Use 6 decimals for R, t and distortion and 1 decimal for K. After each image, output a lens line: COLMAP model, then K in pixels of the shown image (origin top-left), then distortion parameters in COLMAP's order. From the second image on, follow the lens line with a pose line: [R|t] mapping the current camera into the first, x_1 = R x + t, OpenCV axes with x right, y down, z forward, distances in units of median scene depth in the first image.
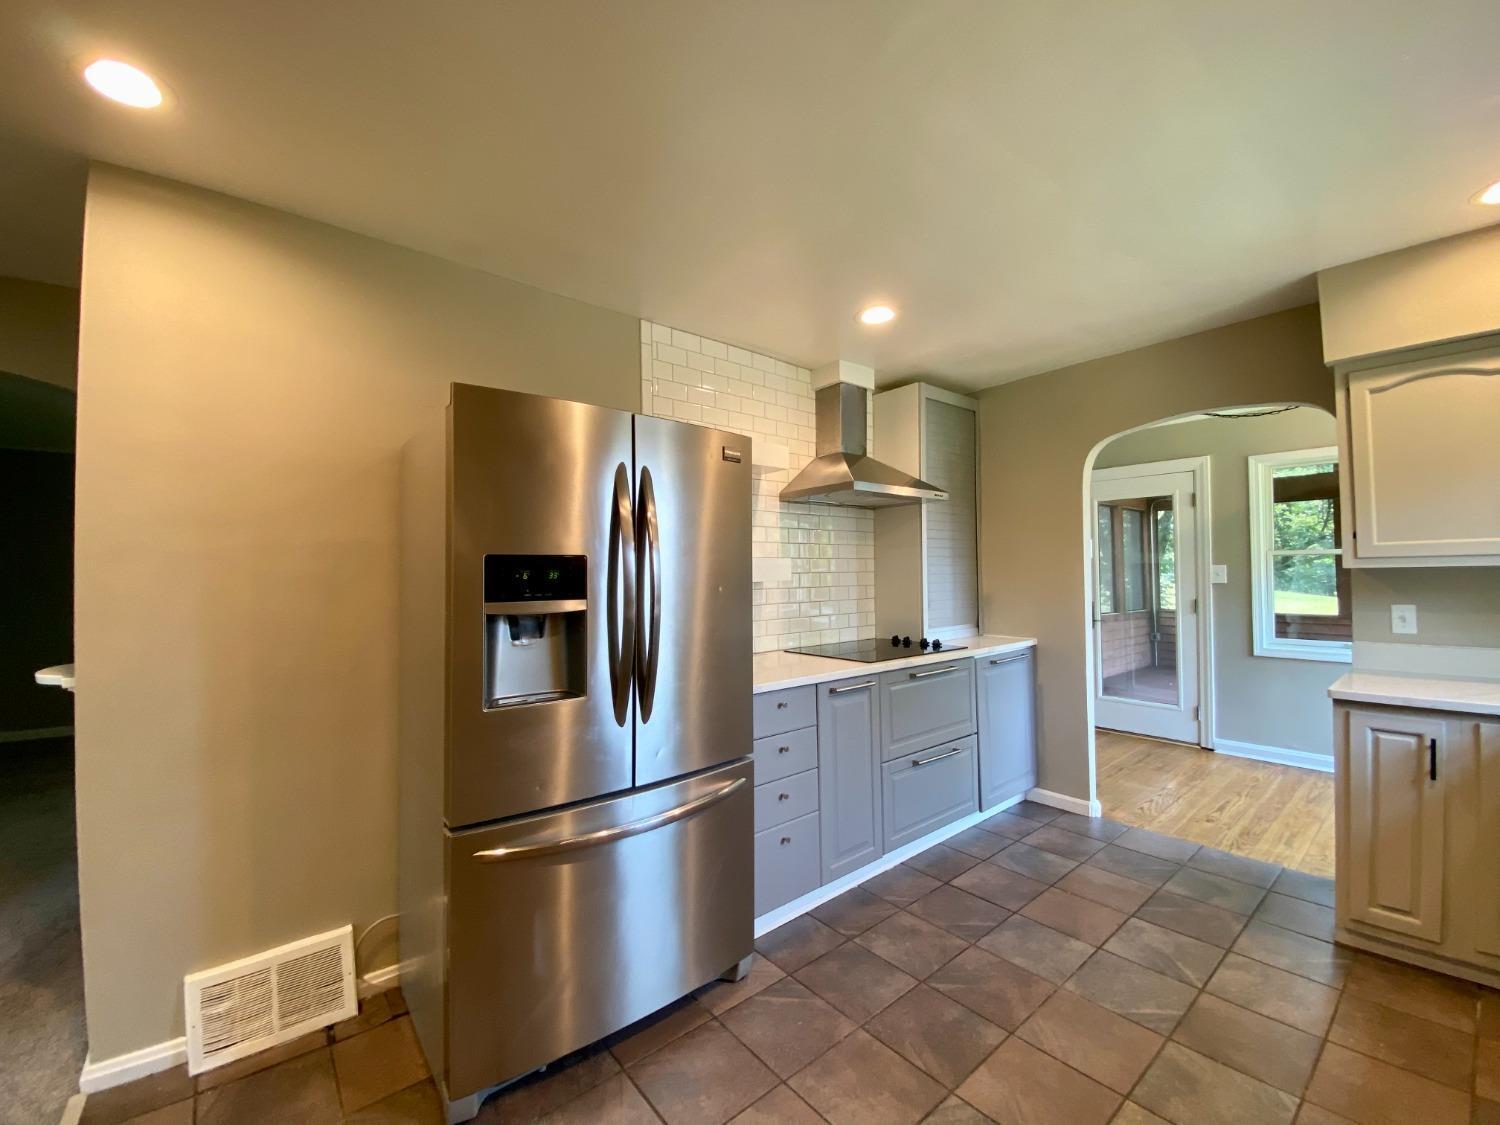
lens RADIAL K [[610.0, 0, 750.7], [0, 610.0, 560.7], [0, 0, 1]] dist [0.035649, -0.026966]
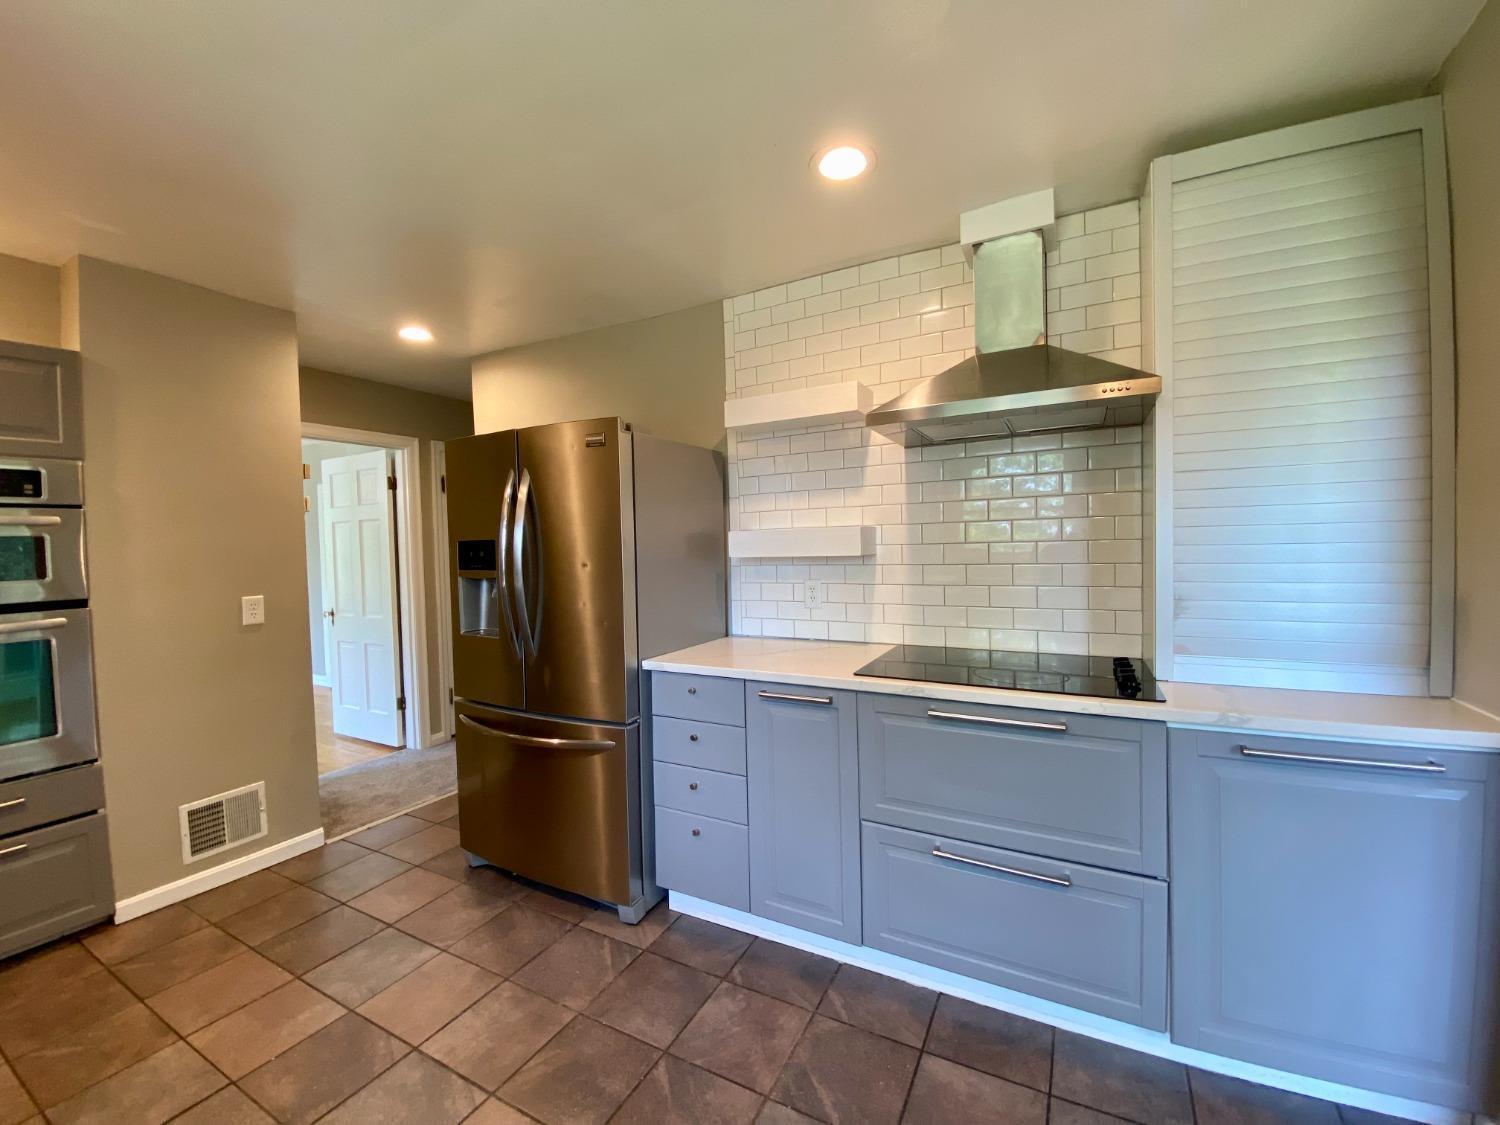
lens RADIAL K [[610.0, 0, 750.7], [0, 610.0, 560.7], [0, 0, 1]] dist [0.035649, -0.026966]
pose [[0.377618, 0.030475, -0.925460, 0.994610], [0.038251, 0.998092, 0.048475, -0.004964], [0.925171, -0.053704, 0.375731, 0.779703]]
